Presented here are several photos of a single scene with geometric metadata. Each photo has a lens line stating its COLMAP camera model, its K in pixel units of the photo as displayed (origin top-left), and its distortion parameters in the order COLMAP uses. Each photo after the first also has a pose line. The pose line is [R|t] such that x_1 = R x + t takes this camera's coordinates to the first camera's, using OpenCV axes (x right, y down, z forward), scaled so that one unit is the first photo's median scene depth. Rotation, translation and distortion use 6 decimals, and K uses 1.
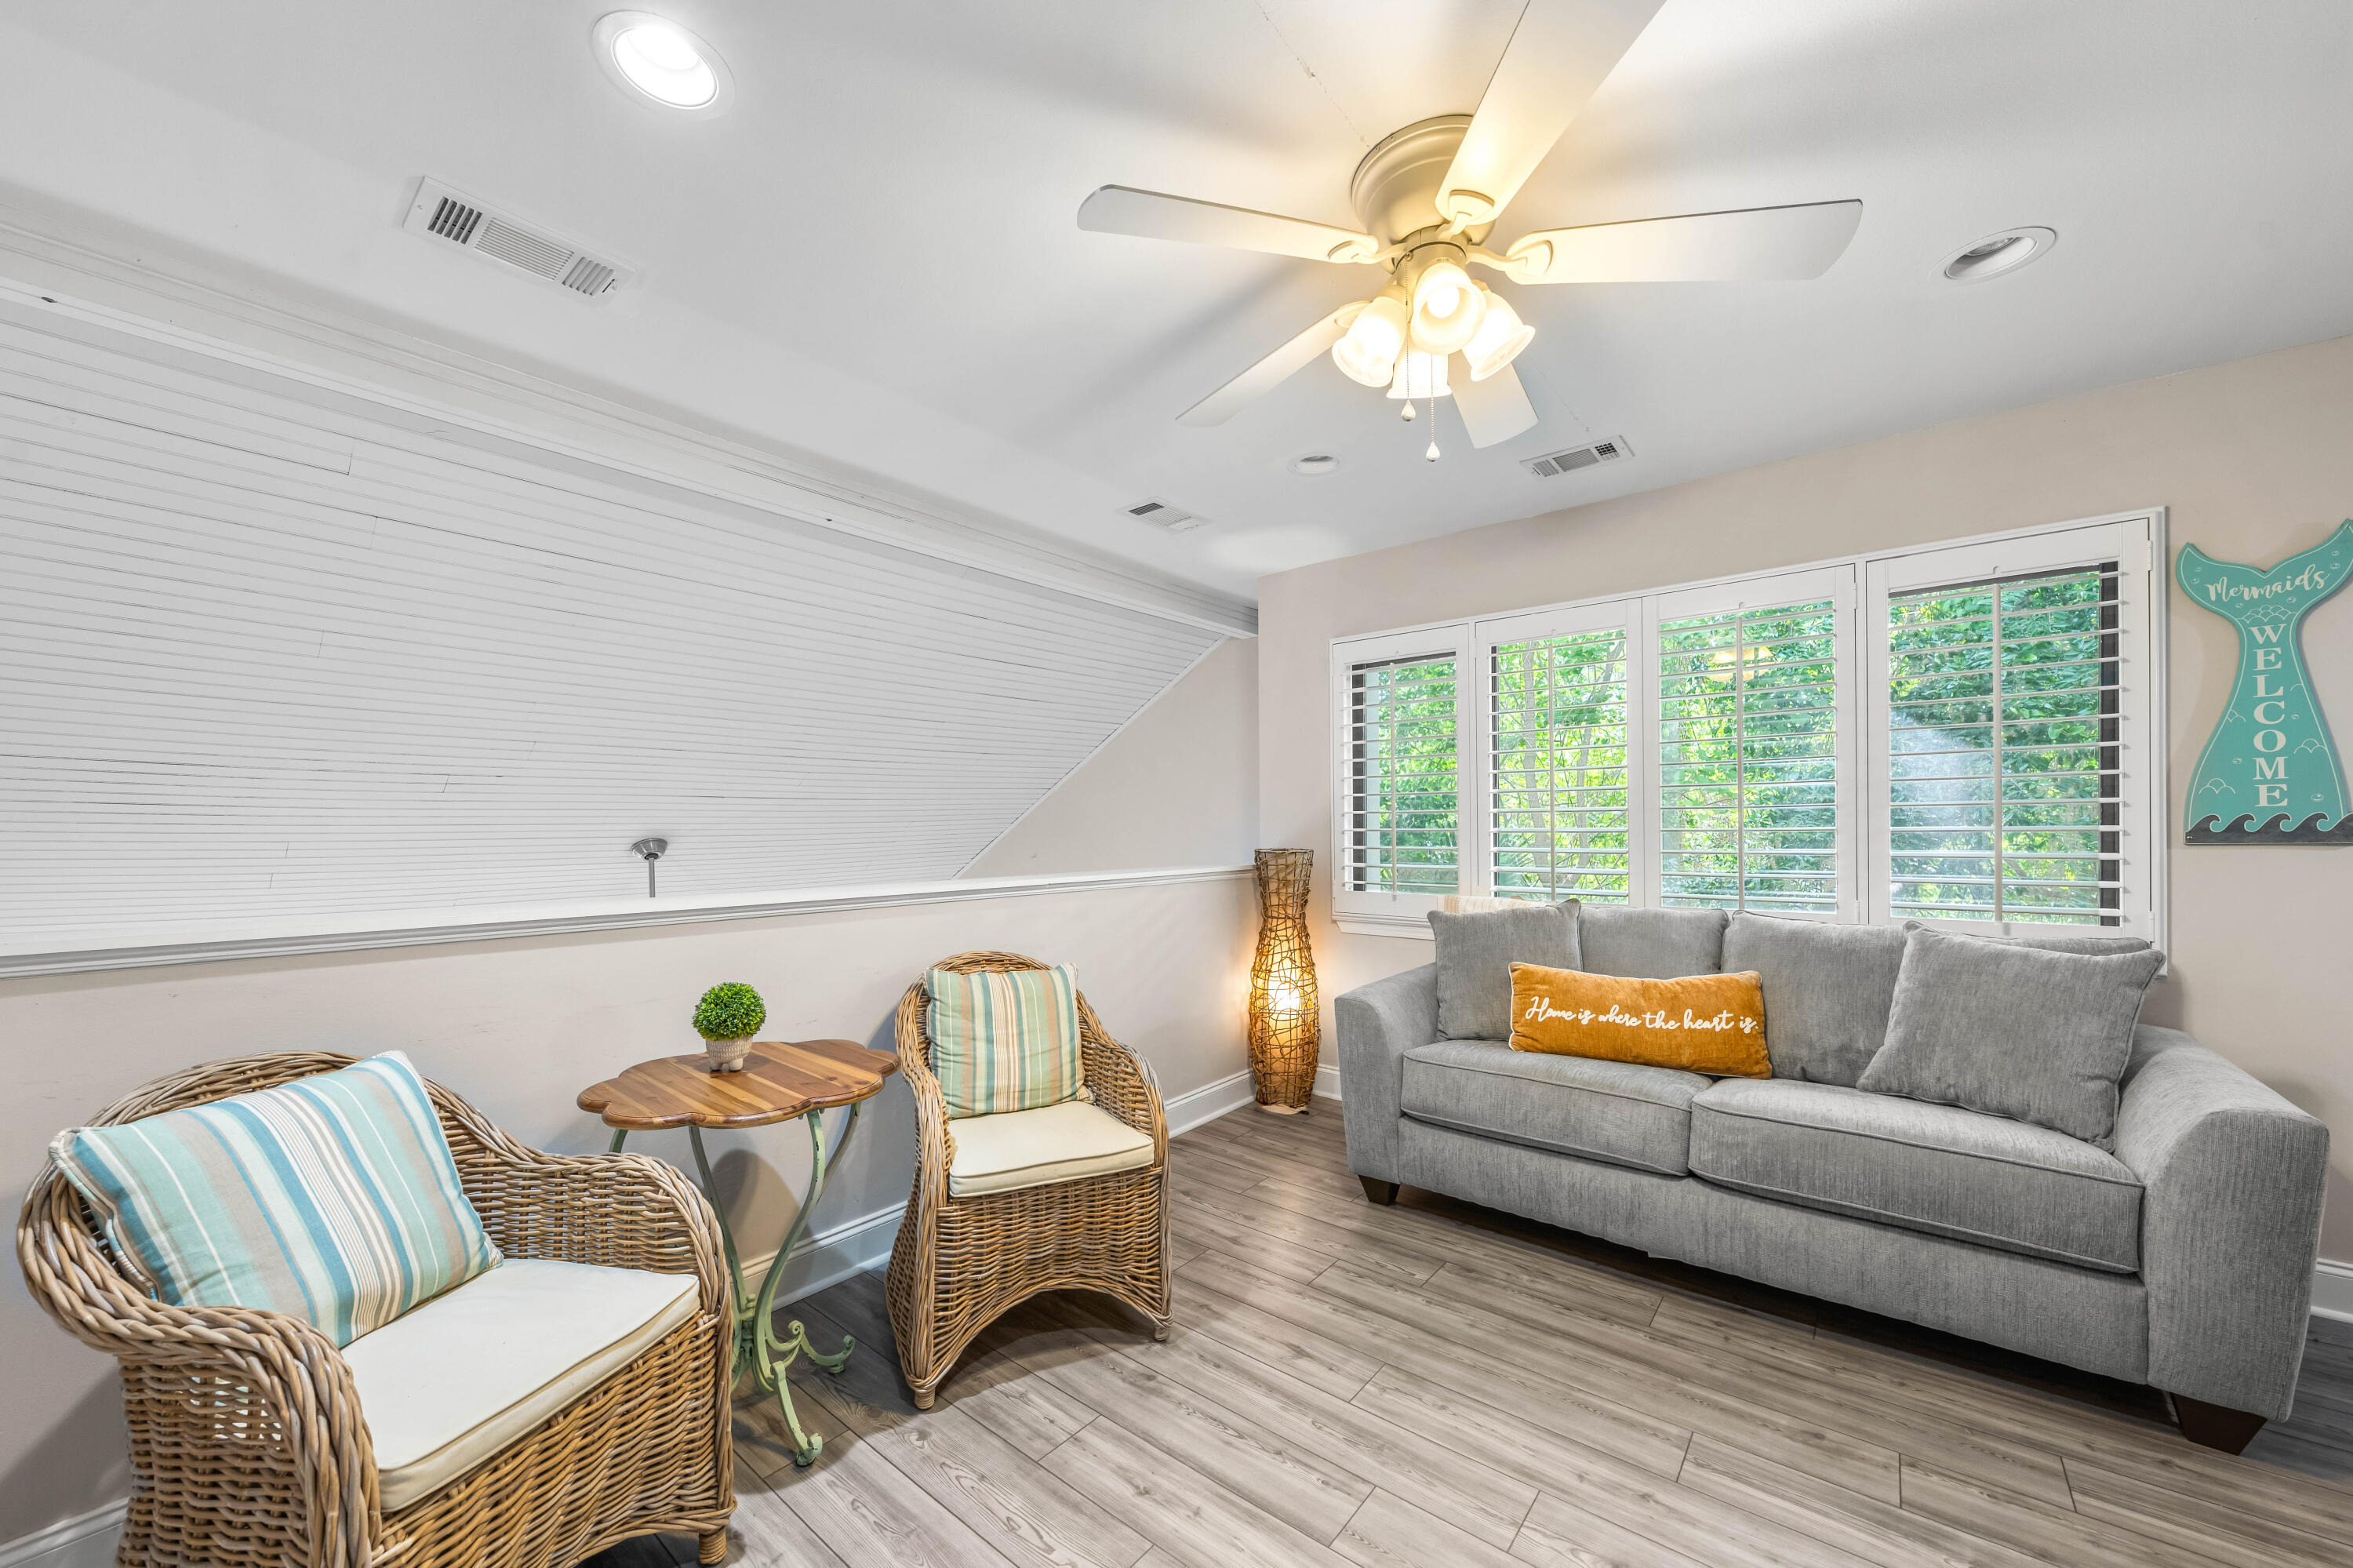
lens RADIAL K [[871.6, 0, 1175.6], [0, 871.6, 826.5], [0, 0, 1]] dist [0.000062, 0.000800]
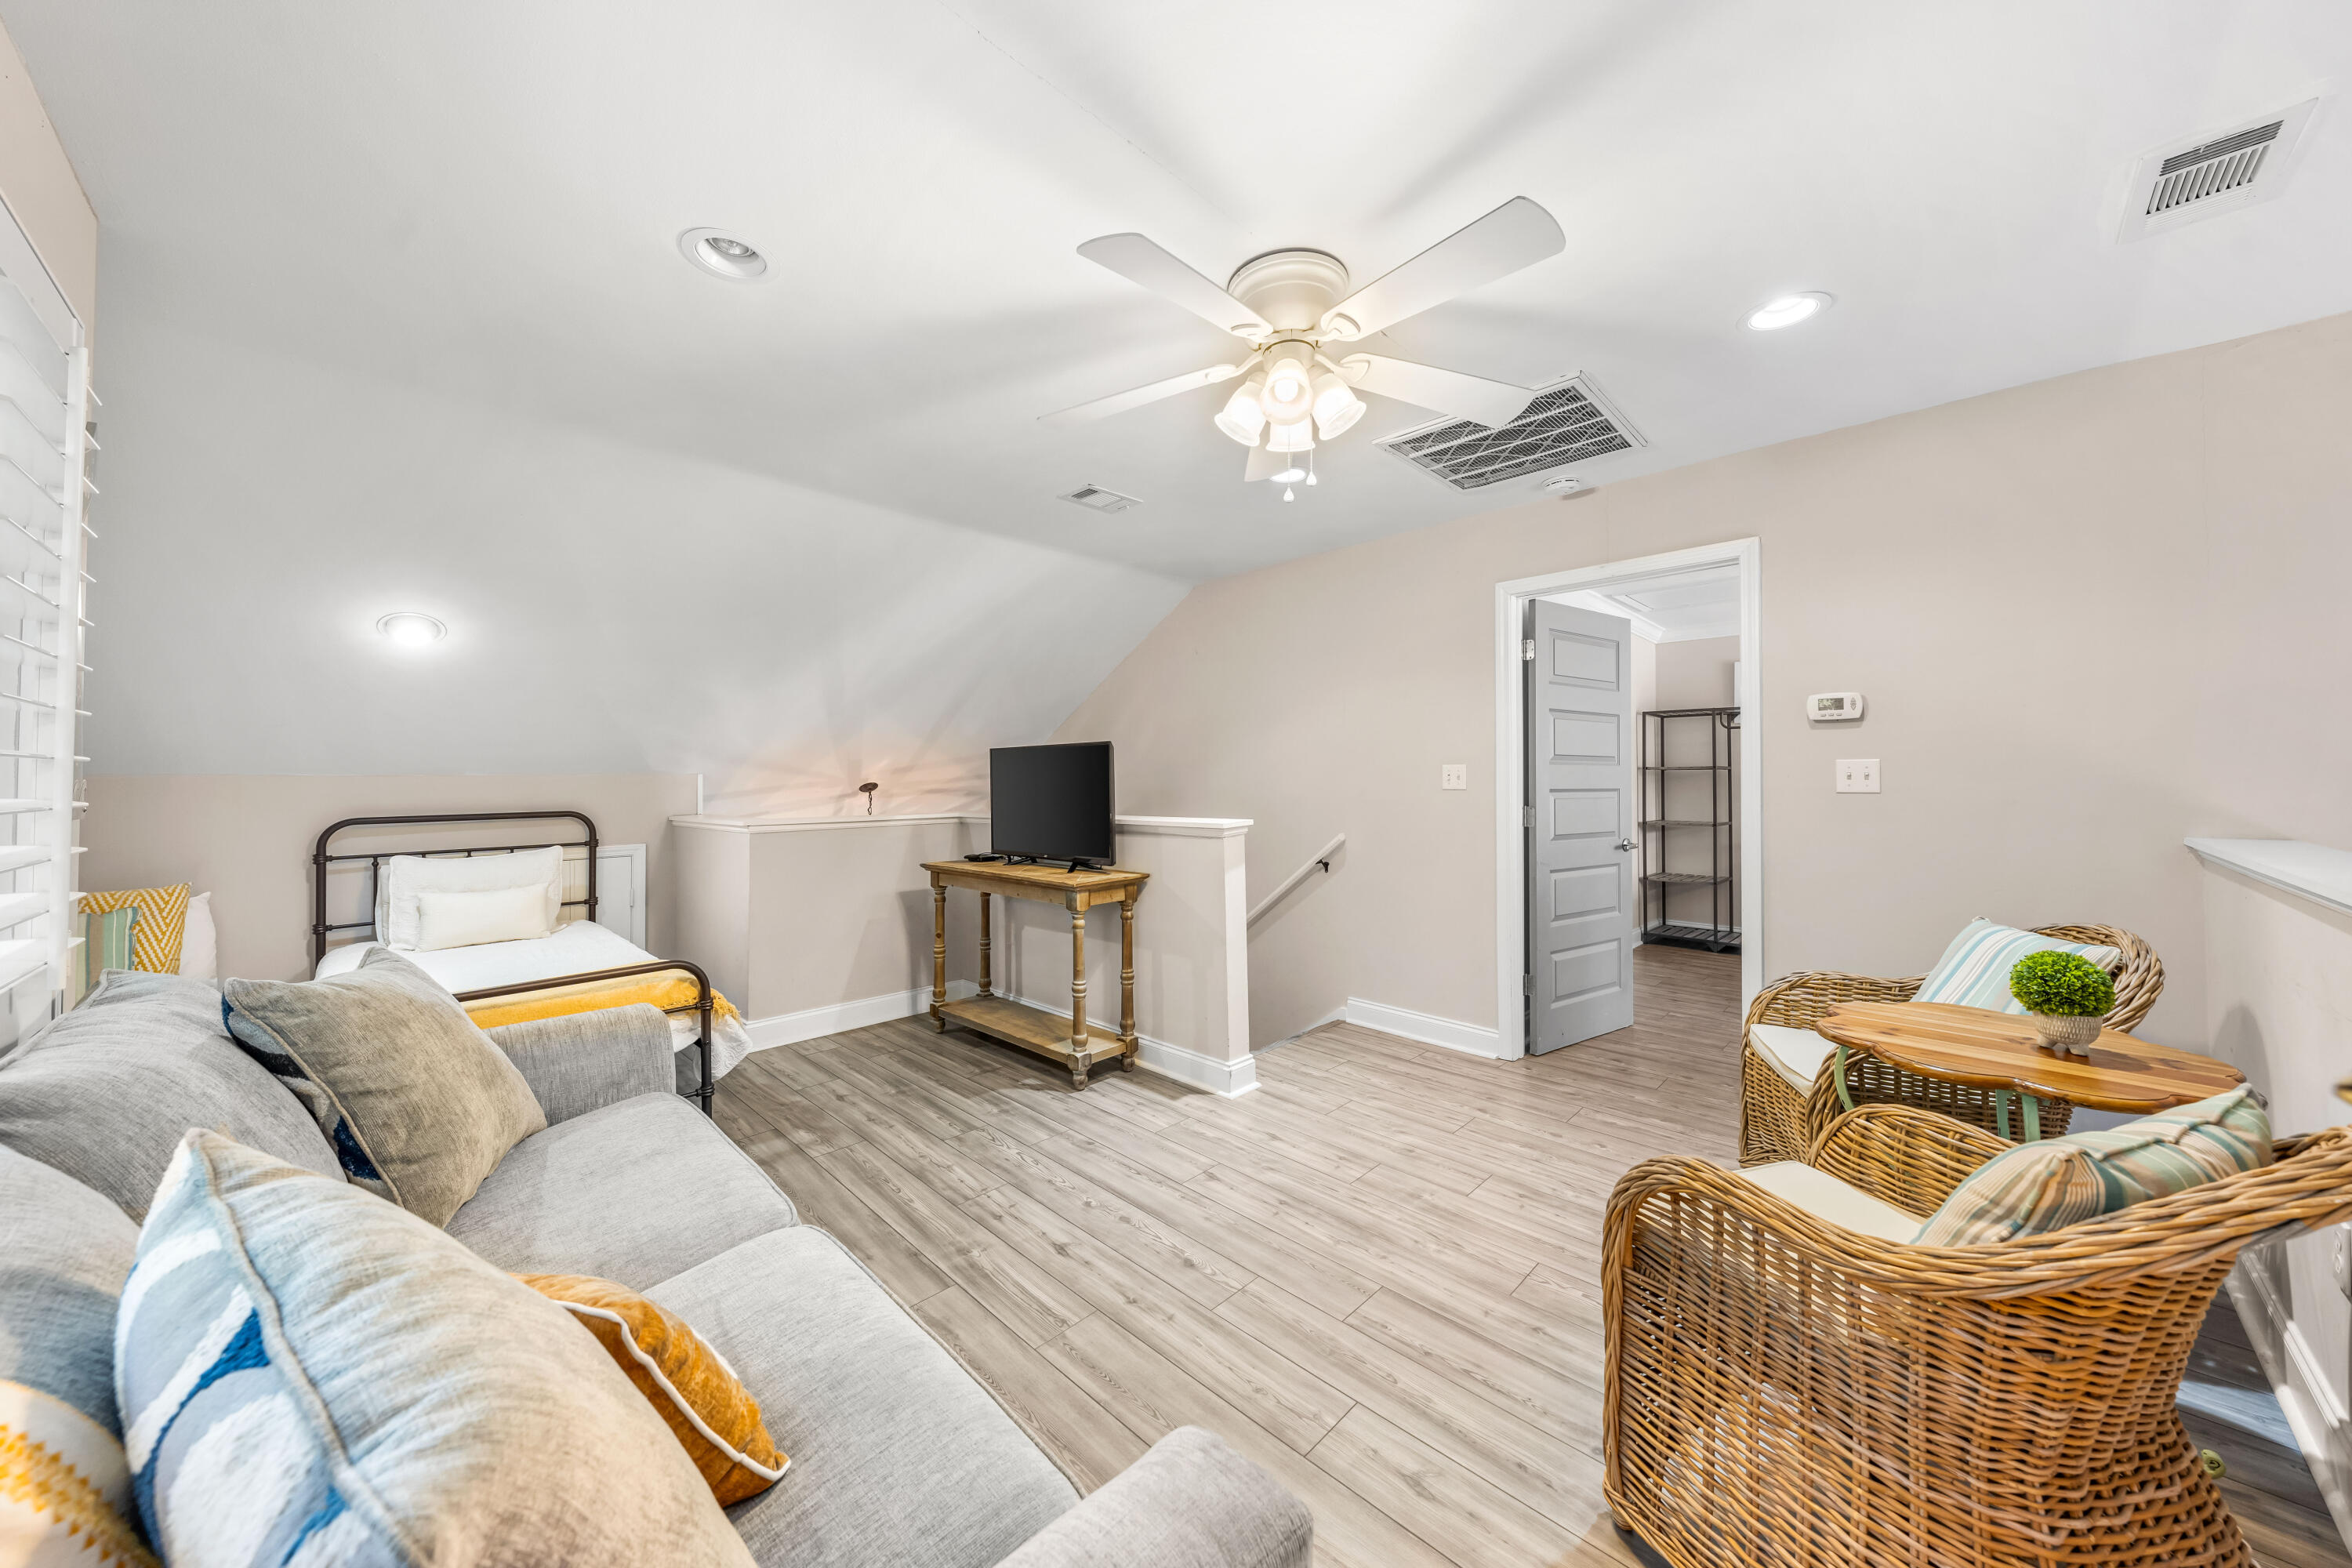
lens RADIAL K [[810.4, 0, 1169.8], [0, 810.4, 765.1], [0, 0, 1]] dist [-0.000422, -0.000040]
pose [[-0.994818, 0.014064, 0.100693, 0.300949], [0.012351, 0.999768, -0.017622, -0.008599], [-0.100918, -0.016287, -0.994761, 1.891288]]
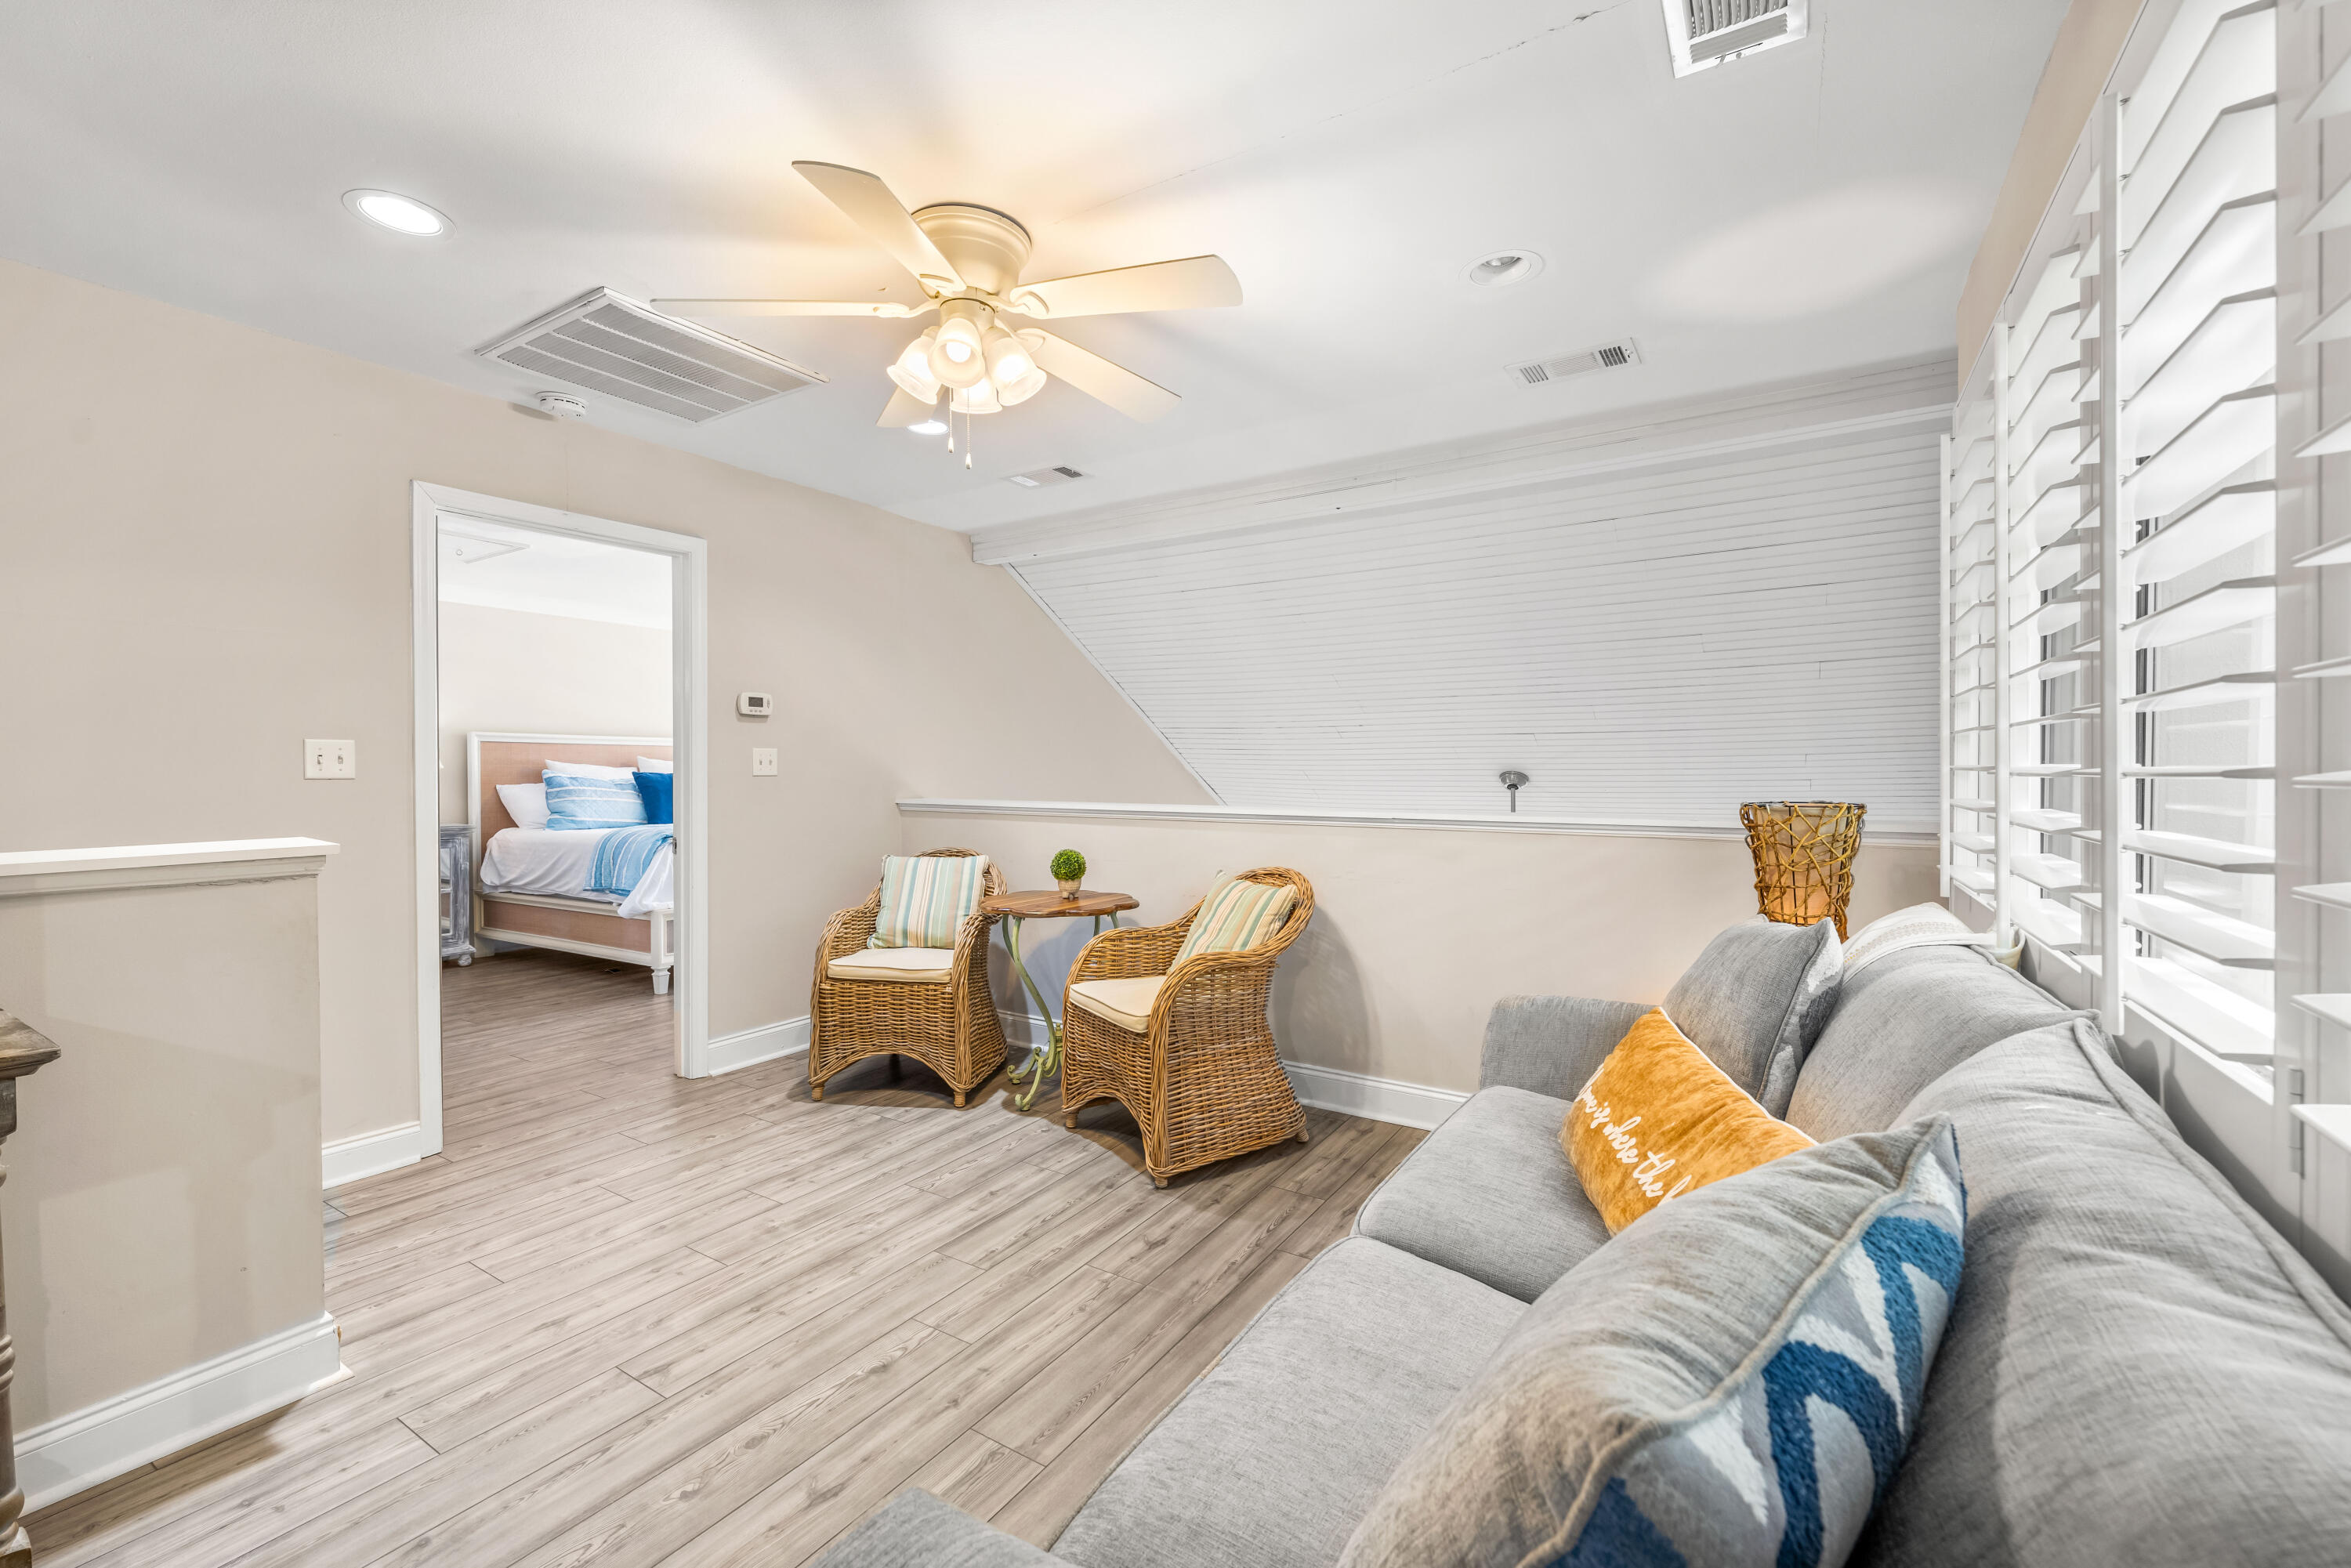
lens RADIAL K [[976.7, 0, 1175.5], [0, 976.7, 784.0], [0, 0, 1]] dist [0.002298, 0.000238]
pose [[0.123478, 0.024782, -0.992038, 1.473165], [0.000739, 0.999686, 0.025065, -0.004373], [0.992347, -0.003828, 0.123421, 0.959363]]
